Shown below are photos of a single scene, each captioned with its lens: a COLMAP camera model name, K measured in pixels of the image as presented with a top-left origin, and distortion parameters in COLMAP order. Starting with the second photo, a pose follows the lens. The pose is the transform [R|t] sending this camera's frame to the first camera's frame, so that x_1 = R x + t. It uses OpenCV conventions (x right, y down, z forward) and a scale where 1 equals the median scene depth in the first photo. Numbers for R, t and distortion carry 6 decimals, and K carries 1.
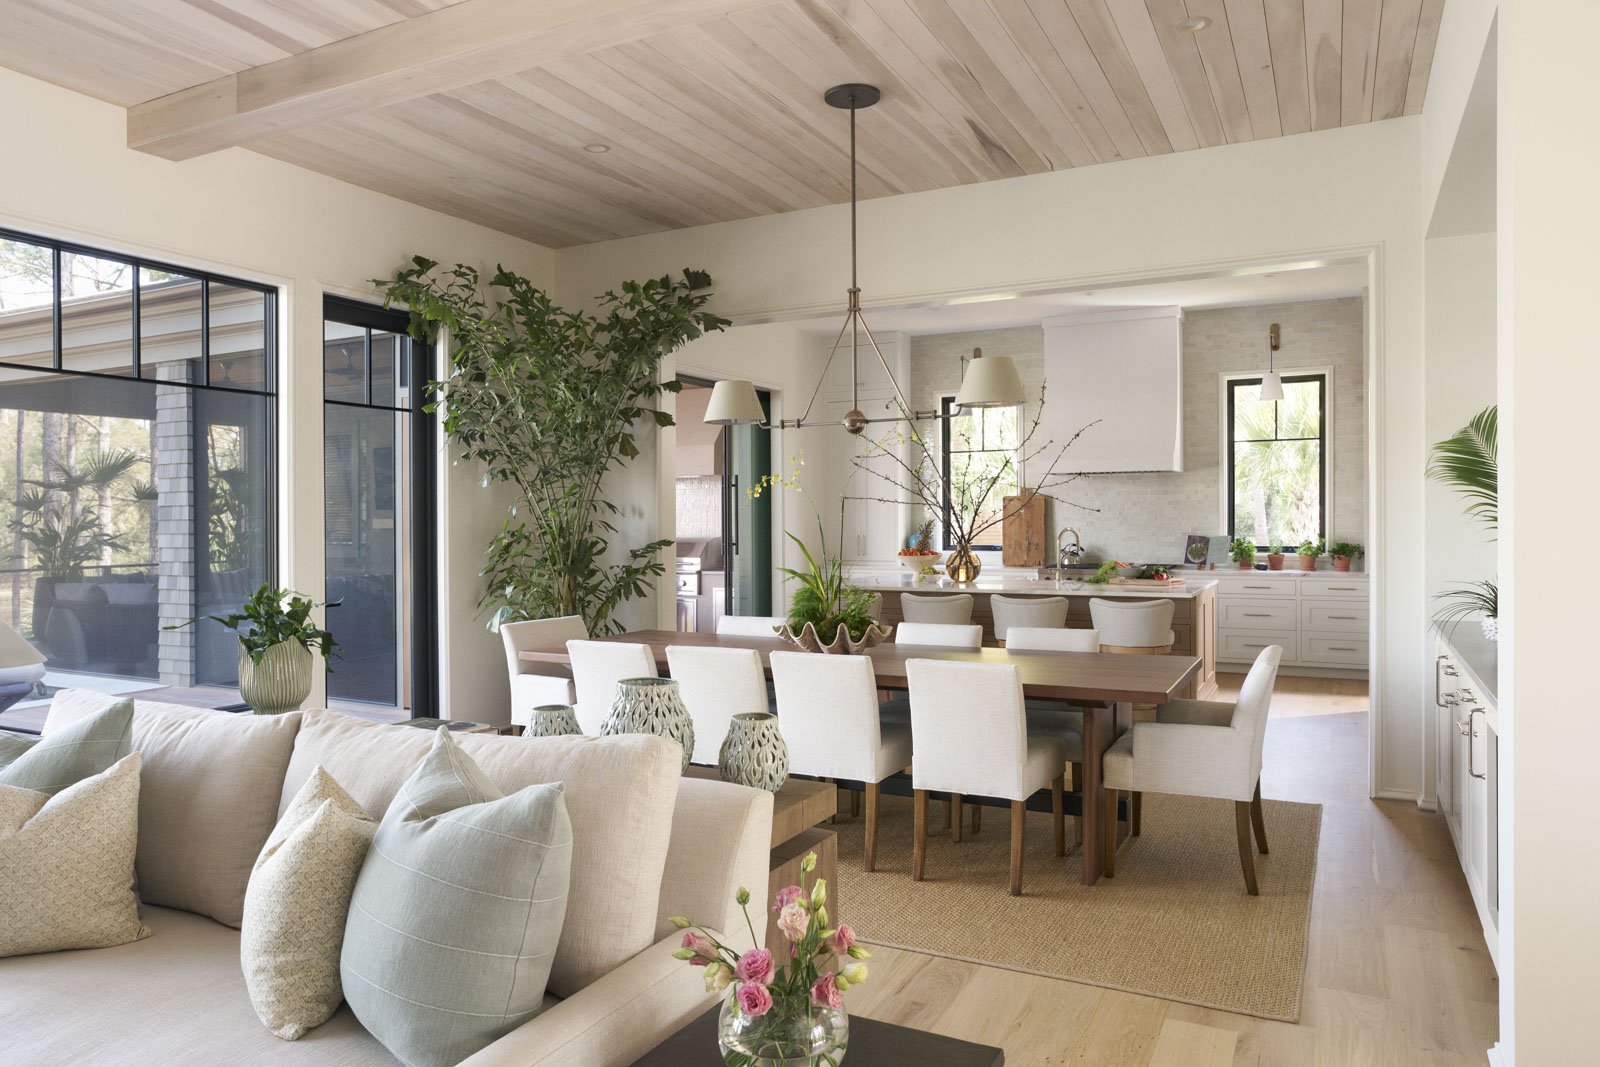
lens RADIAL K [[1076.6, 0, 797.9], [0, 1076.6, 529.8], [0, 0, 1]] dist [-0.000831, -0.000072]
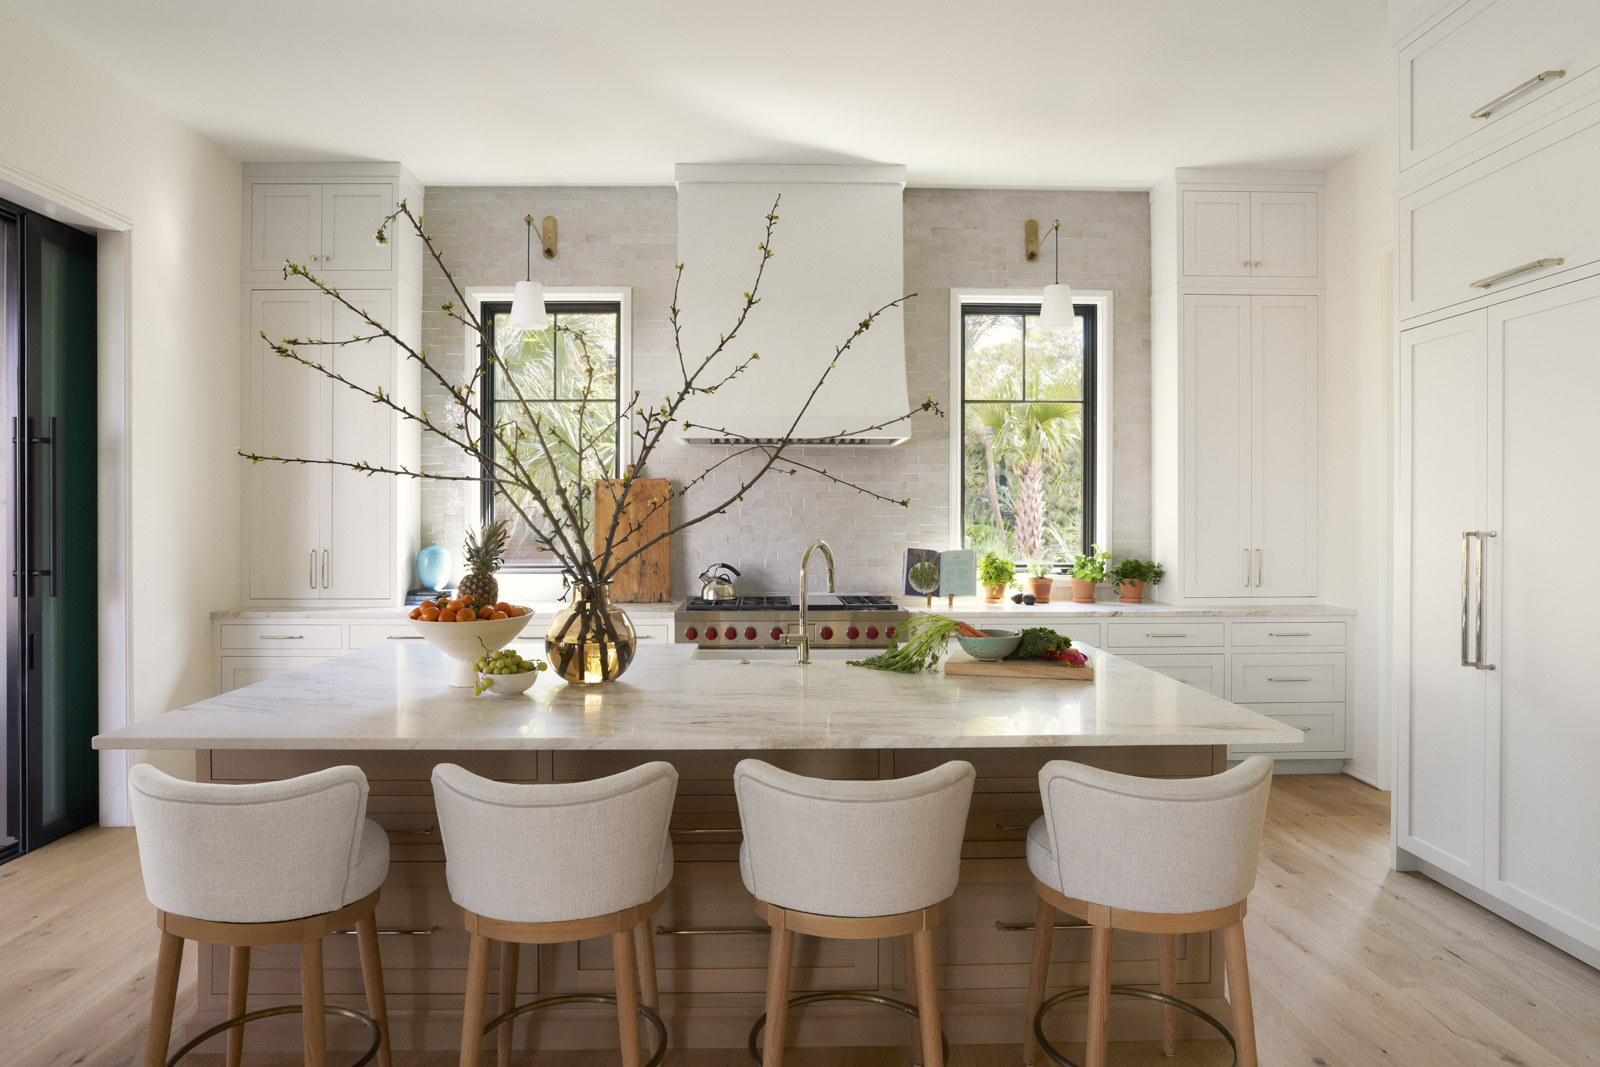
lens RADIAL K [[950.3, 0, 798.4], [0, 950.3, 528.0], [0, 0, 1]] dist [-0.004093, -0.000228]
pose [[0.875791, 0.002331, 0.482685, 0.046618], [-0.001979, 0.999997, -0.001238, -0.006046], [-0.482686, 0.000129, 0.875793, 0.568630]]
